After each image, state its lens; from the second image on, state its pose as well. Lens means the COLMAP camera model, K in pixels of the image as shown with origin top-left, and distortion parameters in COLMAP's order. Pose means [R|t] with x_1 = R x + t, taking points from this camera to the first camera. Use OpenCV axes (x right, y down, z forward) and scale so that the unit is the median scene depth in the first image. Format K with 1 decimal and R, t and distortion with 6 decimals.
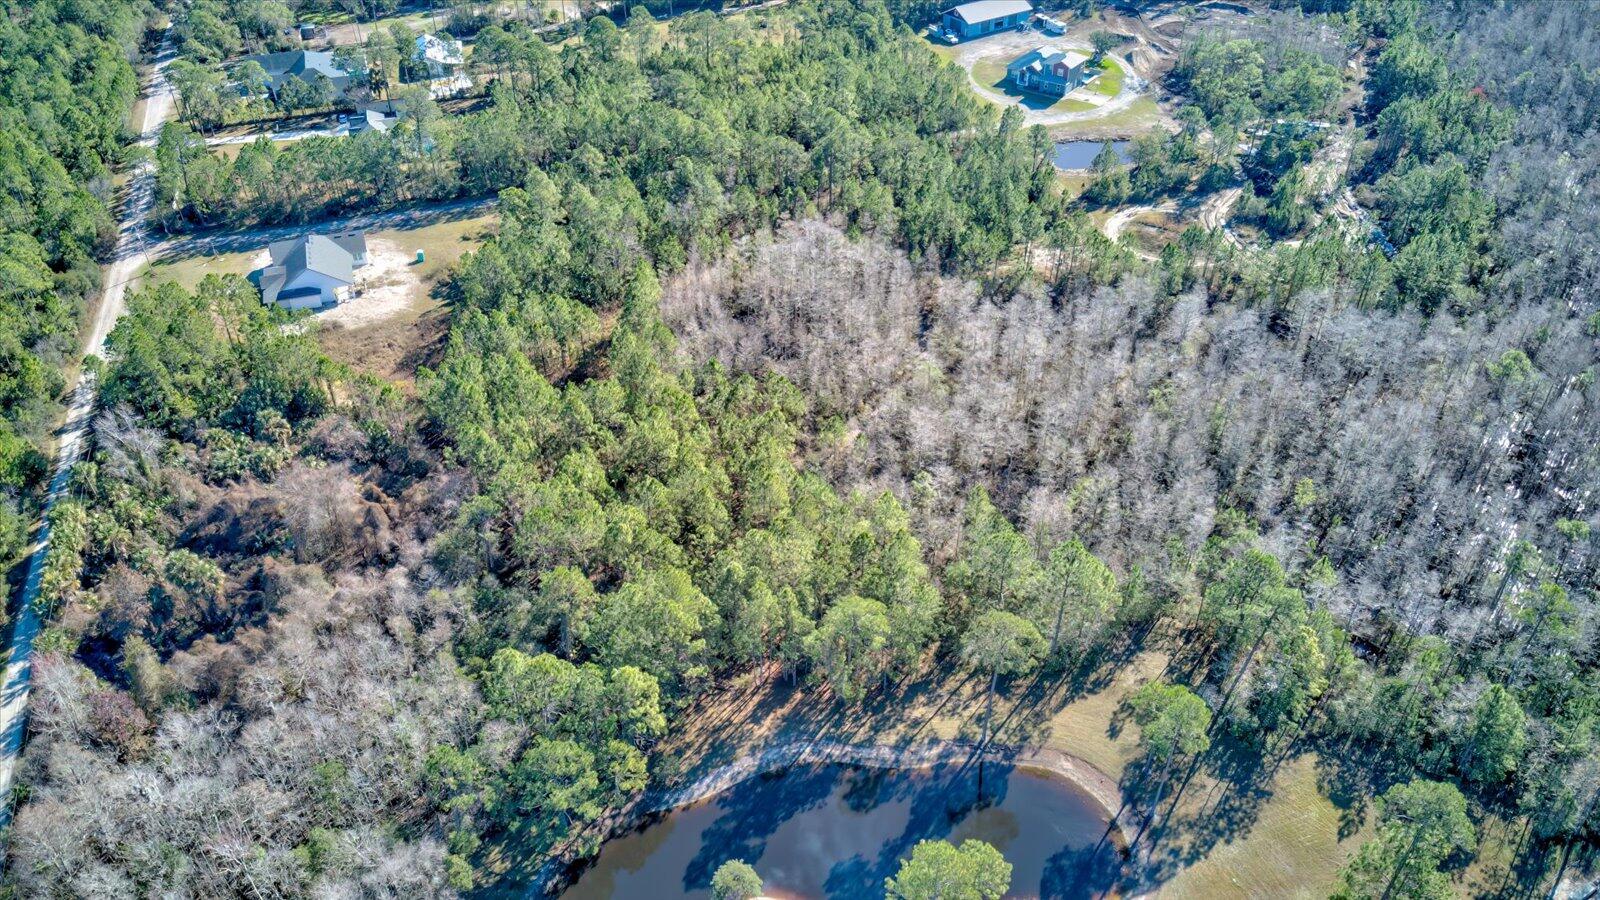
lens RADIAL K [[1153.7, 0, 796.0], [0, 1153.7, 446.7], [0, 0, 1]] dist [0.136142, -0.224083]
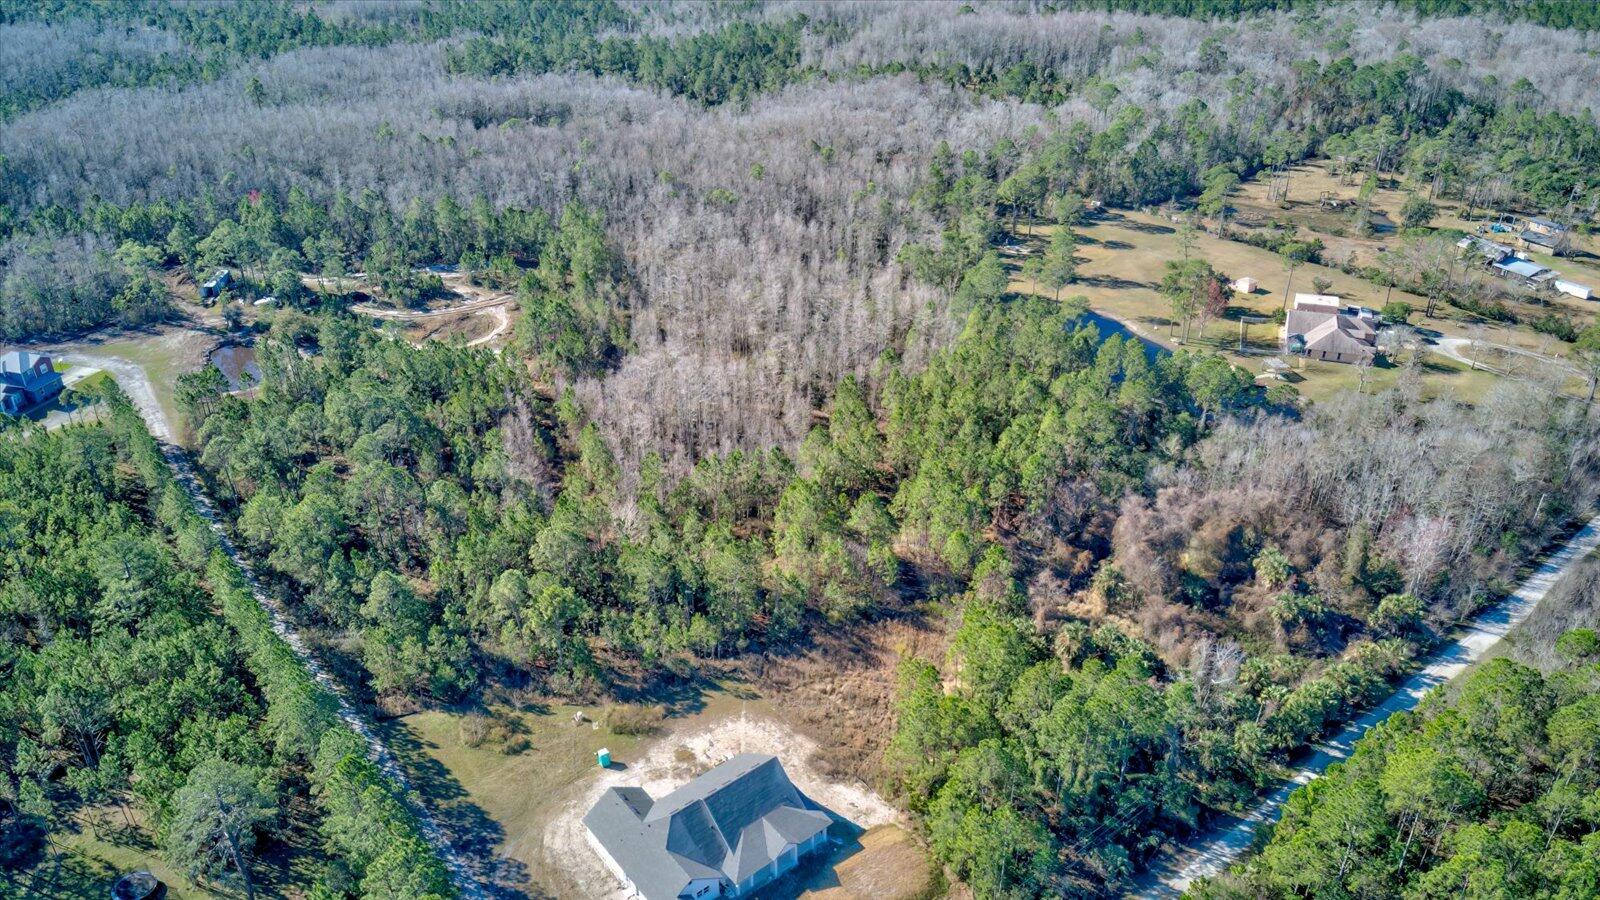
lens RADIAL K [[1153.7, 0, 796.0], [0, 1153.7, 446.7], [0, 0, 1]] dist [0.136142, -0.224083]
pose [[-0.321355, -0.453835, 0.831122, -1.053906], [0.571583, 0.606800, 0.552347, -0.729017], [-0.754999, 0.652555, 0.064406, 1.002131]]
